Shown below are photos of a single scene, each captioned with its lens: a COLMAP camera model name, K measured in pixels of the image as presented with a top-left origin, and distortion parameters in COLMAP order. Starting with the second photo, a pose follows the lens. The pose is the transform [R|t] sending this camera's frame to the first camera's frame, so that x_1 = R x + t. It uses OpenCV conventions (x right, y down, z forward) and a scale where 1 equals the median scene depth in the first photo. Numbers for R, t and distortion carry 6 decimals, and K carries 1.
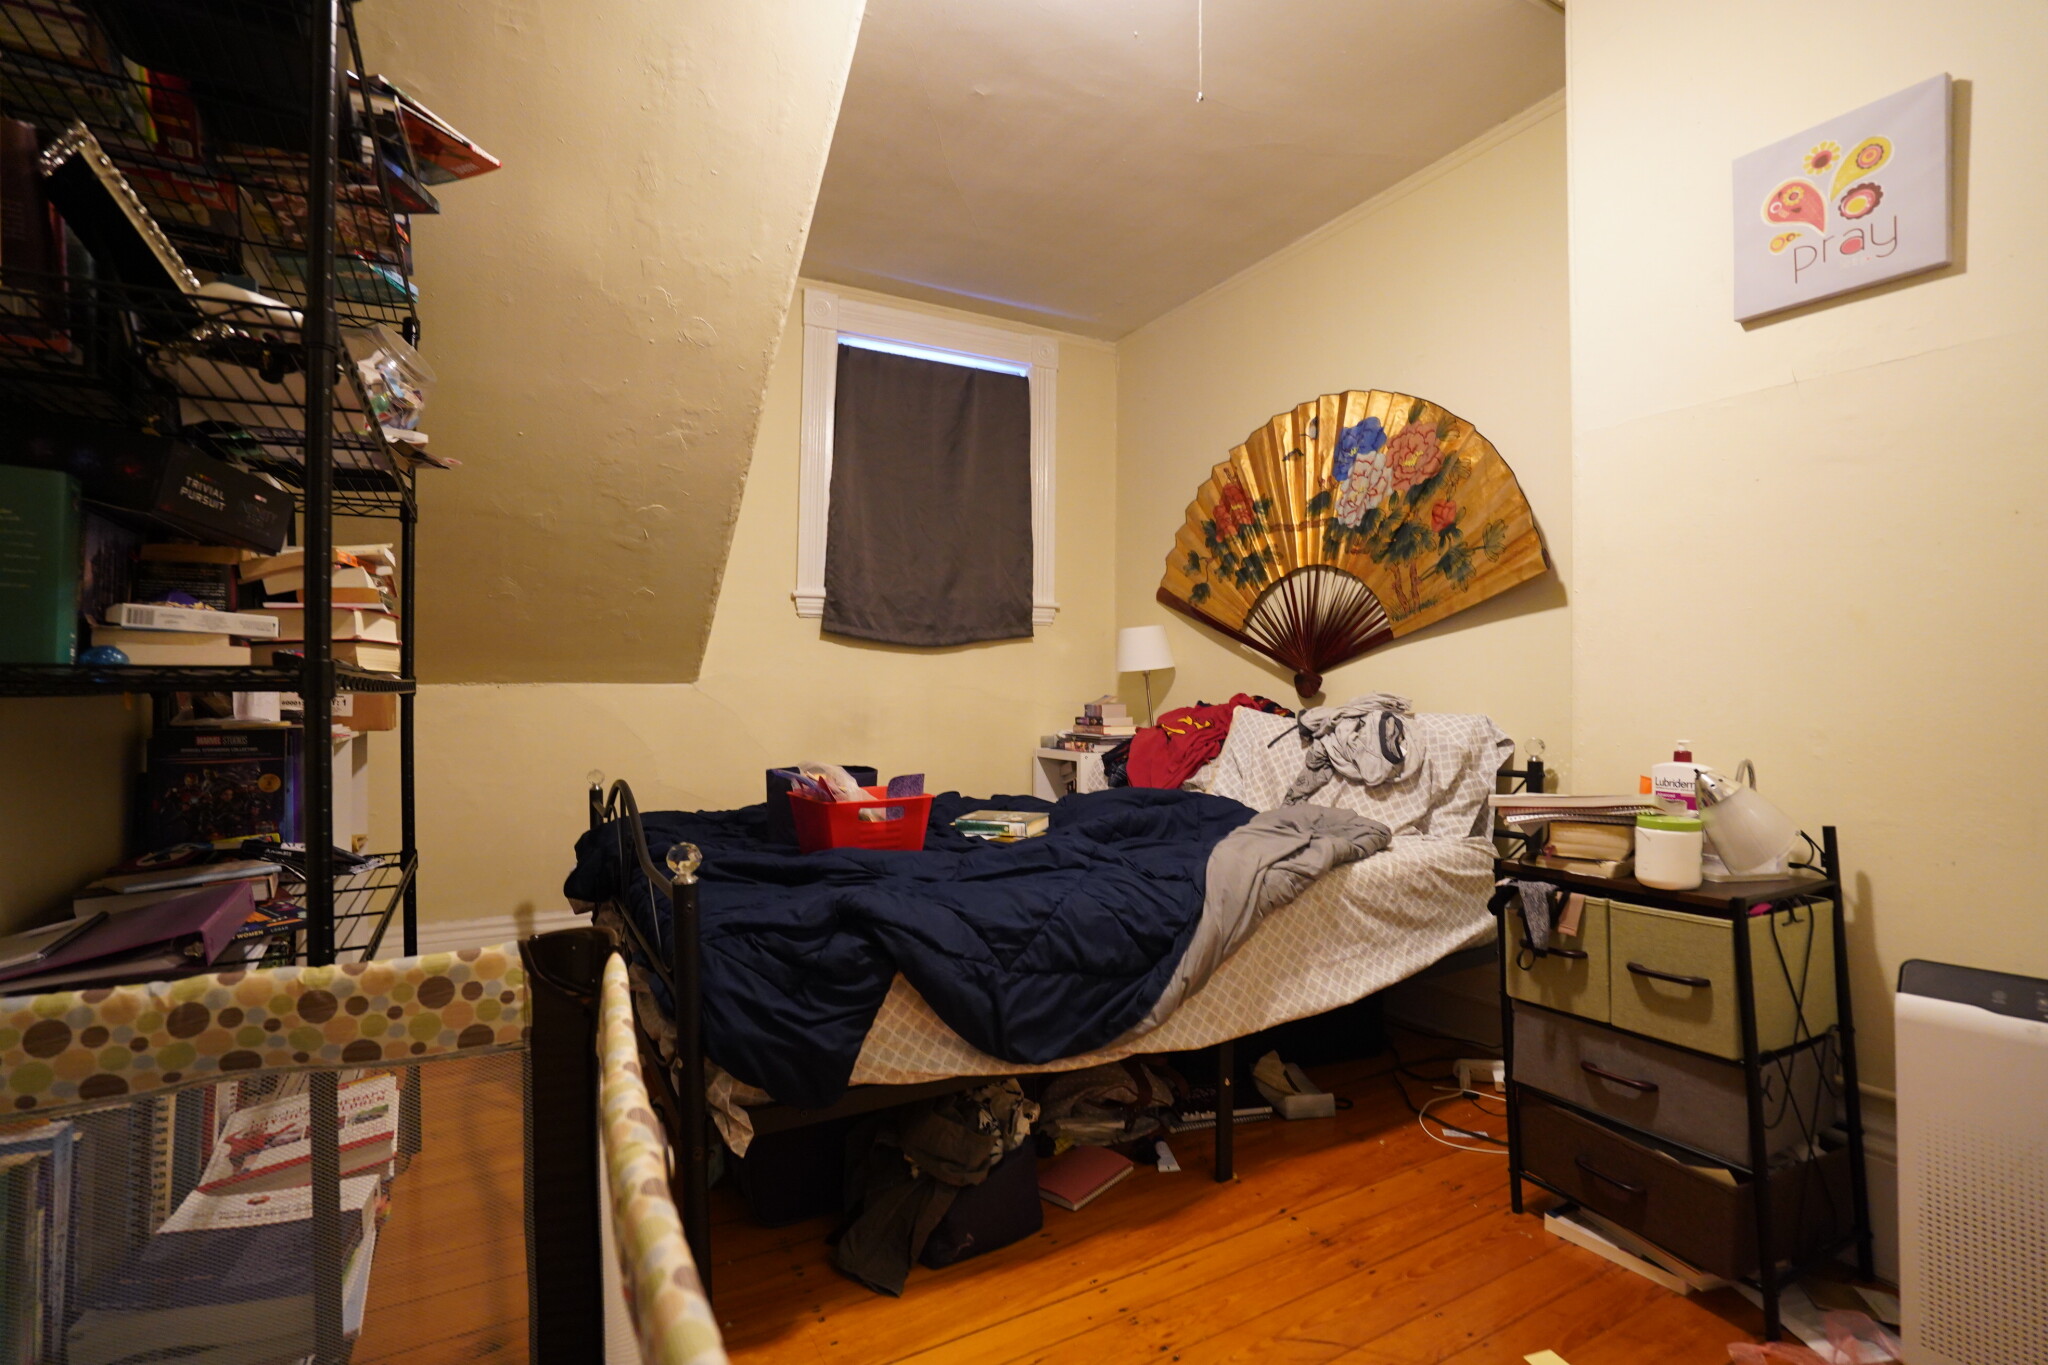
lens RADIAL K [[948.0, 0, 1024.0], [0, 948.0, 682.5], [0, 0, 1]] dist [-0.053942, 0.021495]
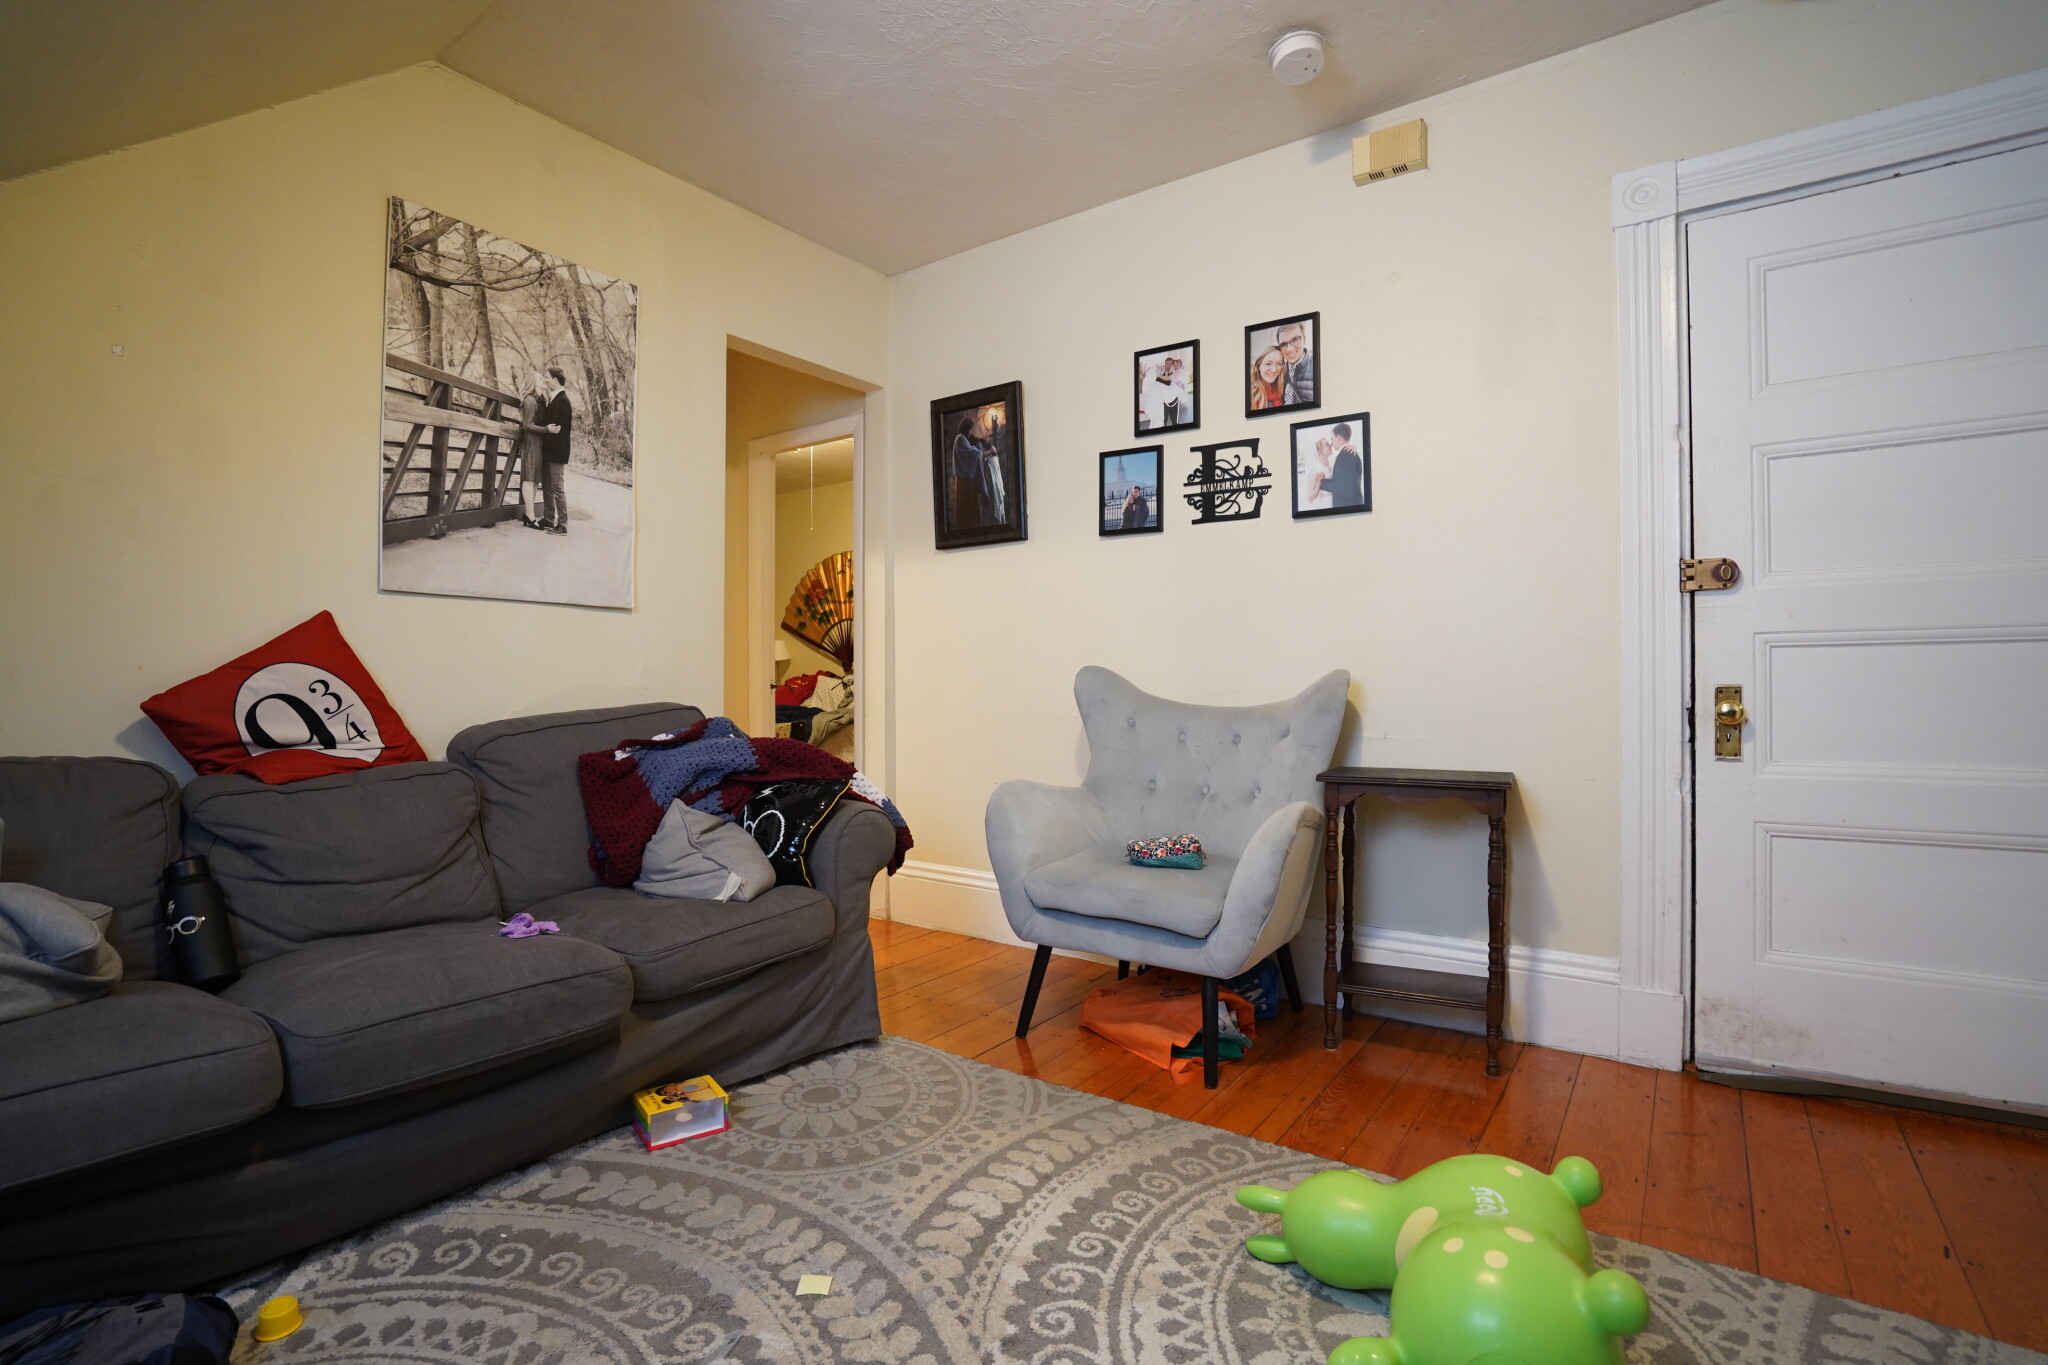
lens RADIAL K [[948.0, 0, 1024.0], [0, 948.0, 682.5], [0, 0, 1]] dist [-0.053942, 0.021495]
pose [[0.905017, -0.013722, 0.425154, -0.319582], [0.003916, 0.999706, 0.023928, -0.012671], [-0.425357, -0.019990, 0.904805, -1.373989]]
